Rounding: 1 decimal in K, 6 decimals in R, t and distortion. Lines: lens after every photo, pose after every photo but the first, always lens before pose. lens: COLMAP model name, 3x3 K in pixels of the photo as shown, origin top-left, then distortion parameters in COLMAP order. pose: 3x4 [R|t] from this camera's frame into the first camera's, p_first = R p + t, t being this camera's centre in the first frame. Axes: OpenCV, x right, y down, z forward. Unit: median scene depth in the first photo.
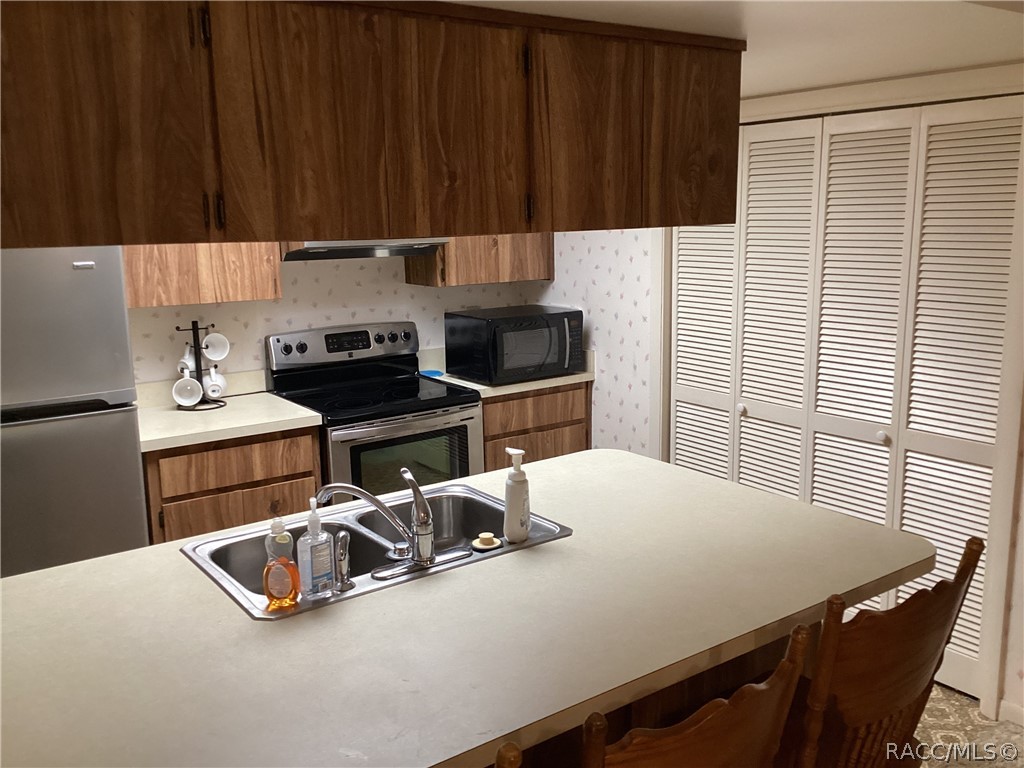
lens RADIAL K [[919.5, 0, 512.0], [0, 919.5, 384.0], [0, 0, 1]] dist [0.117289, -0.221520]
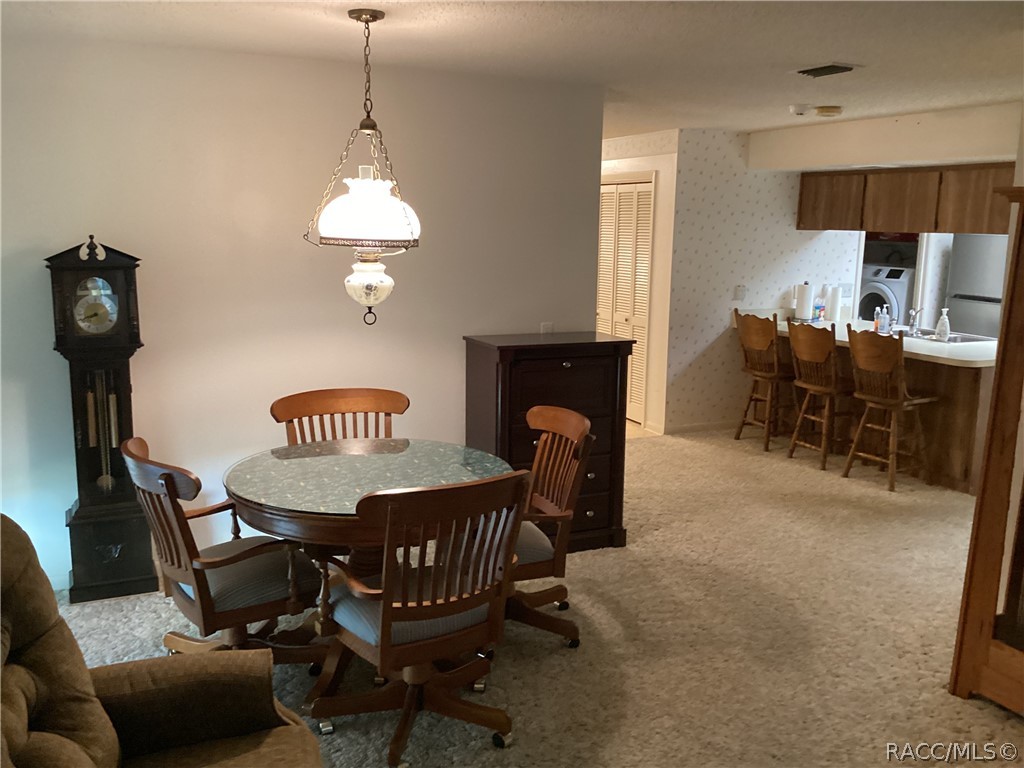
lens RADIAL K [[919.5, 0, 512.0], [0, 919.5, 384.0], [0, 0, 1]] dist [0.117289, -0.221520]
pose [[-0.185924, 0.189123, -0.964191, 3.079055], [-0.199065, 0.953701, 0.225451, -0.091646], [0.962188, 0.233854, -0.139668, 0.152673]]
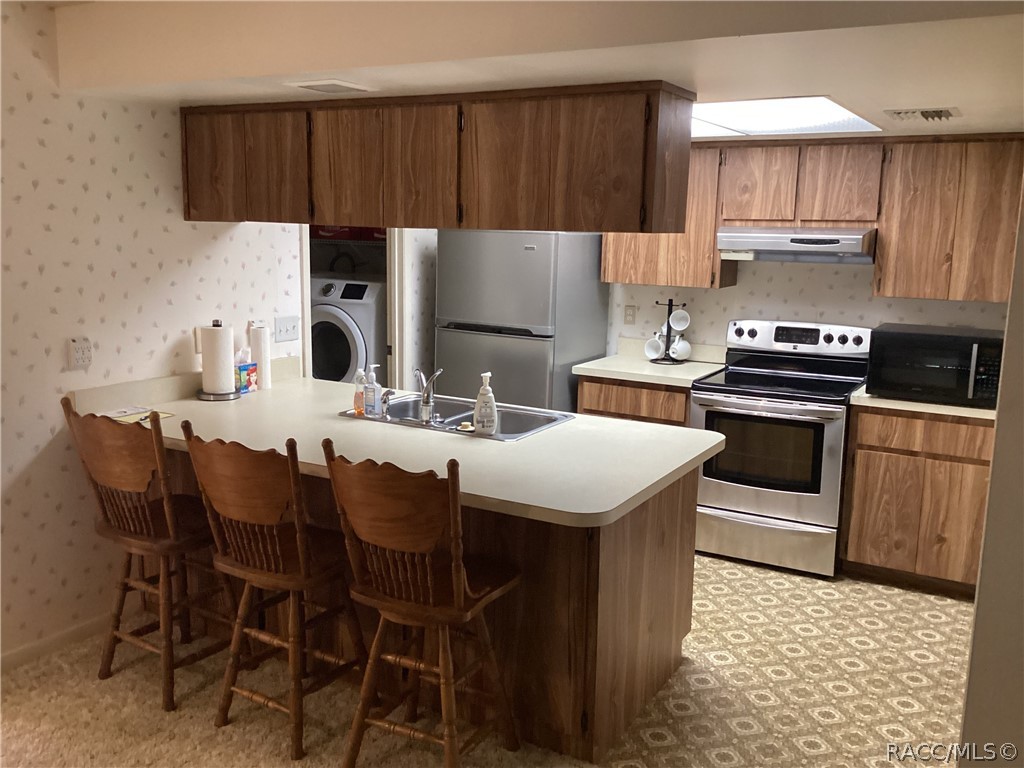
lens RADIAL K [[919.5, 0, 512.0], [0, 919.5, 384.0], [0, 0, 1]] dist [0.117289, -0.221520]
pose [[0.412307, 0.184750, -0.892116, 1.355914], [-0.197223, 0.974102, 0.110579, -0.085644], [0.889441, 0.130354, 0.438066, 0.368855]]
